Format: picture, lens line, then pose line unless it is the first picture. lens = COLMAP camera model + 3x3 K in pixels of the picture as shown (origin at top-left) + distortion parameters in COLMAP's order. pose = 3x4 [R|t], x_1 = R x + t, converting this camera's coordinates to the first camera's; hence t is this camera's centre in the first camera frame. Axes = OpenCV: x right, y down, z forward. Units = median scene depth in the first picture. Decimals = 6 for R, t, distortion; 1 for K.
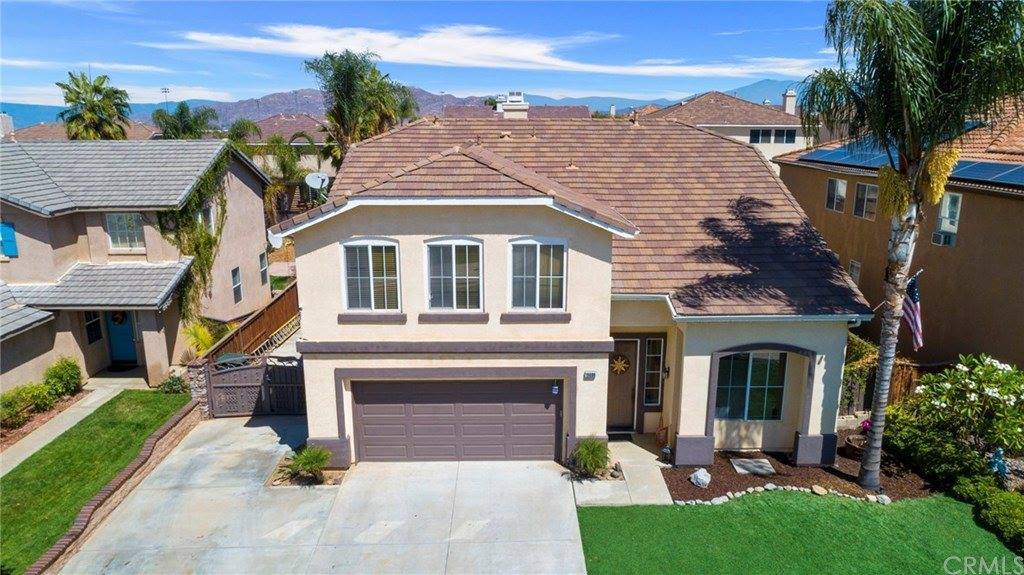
lens RADIAL K [[685.9, 0, 512.0], [0, 685.9, 287.5], [0, 0, 1]] dist [-0.016268, 0.002668]
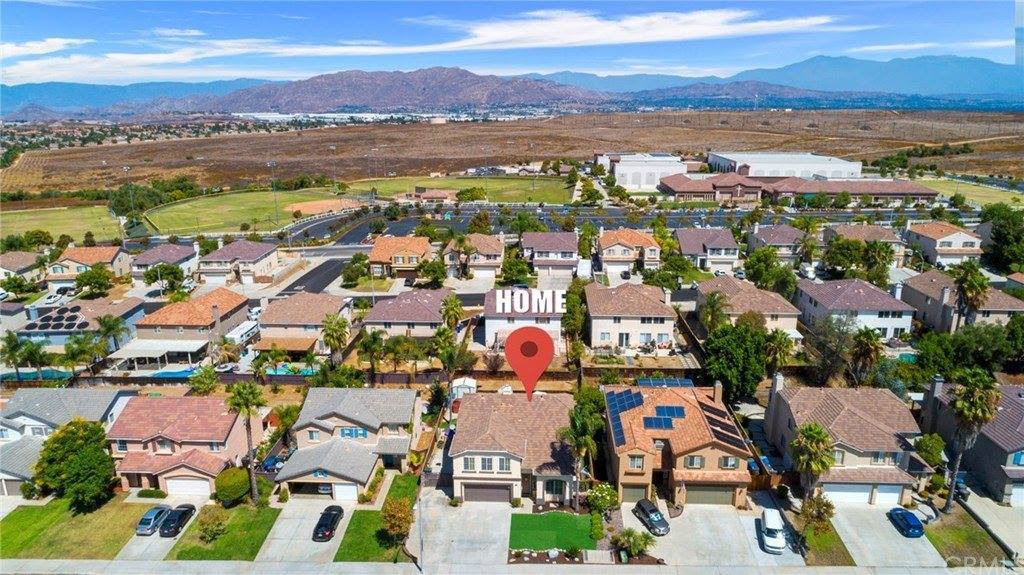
lens RADIAL K [[685.9, 0, 512.0], [0, 685.9, 287.5], [0, 0, 1]] dist [-0.016268, 0.002668]
pose [[0.998087, 0.015837, -0.059756, 0.339796], [-0.014040, 0.999440, 0.030381, -1.330302], [0.060204, -0.029484, 0.997751, -3.531579]]
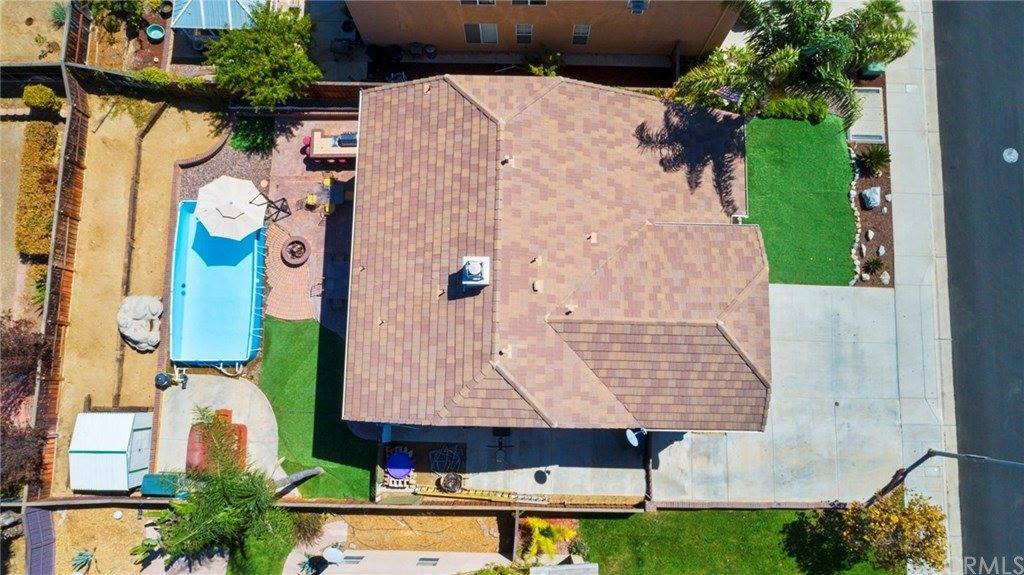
lens RADIAL K [[685.9, 0, 512.0], [0, 685.9, 287.5], [0, 0, 1]] dist [-0.016268, 0.002668]
pose [[0.032603, -0.989704, 0.139367, -0.235442], [0.242984, 0.143106, 0.959416, -1.841547], [-0.969482, 0.002584, 0.245148, 1.114851]]
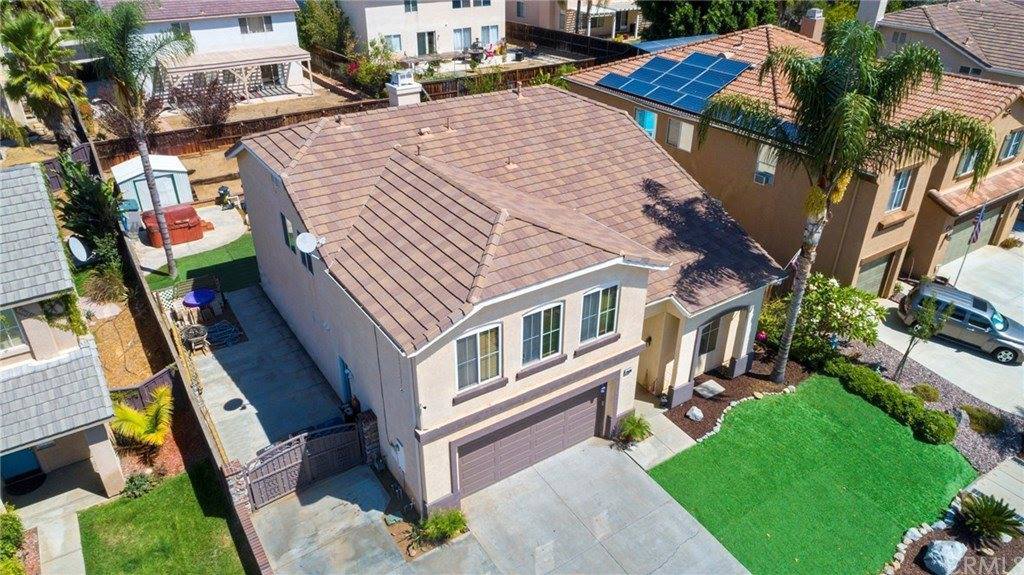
lens RADIAL K [[685.9, 0, 512.0], [0, 685.9, 287.5], [0, 0, 1]] dist [-0.016268, 0.002668]
pose [[0.838594, -0.261736, 0.477760, -0.627879], [0.120668, 0.944477, 0.305618, -0.429389], [-0.531224, -0.198639, 0.823616, 0.109100]]
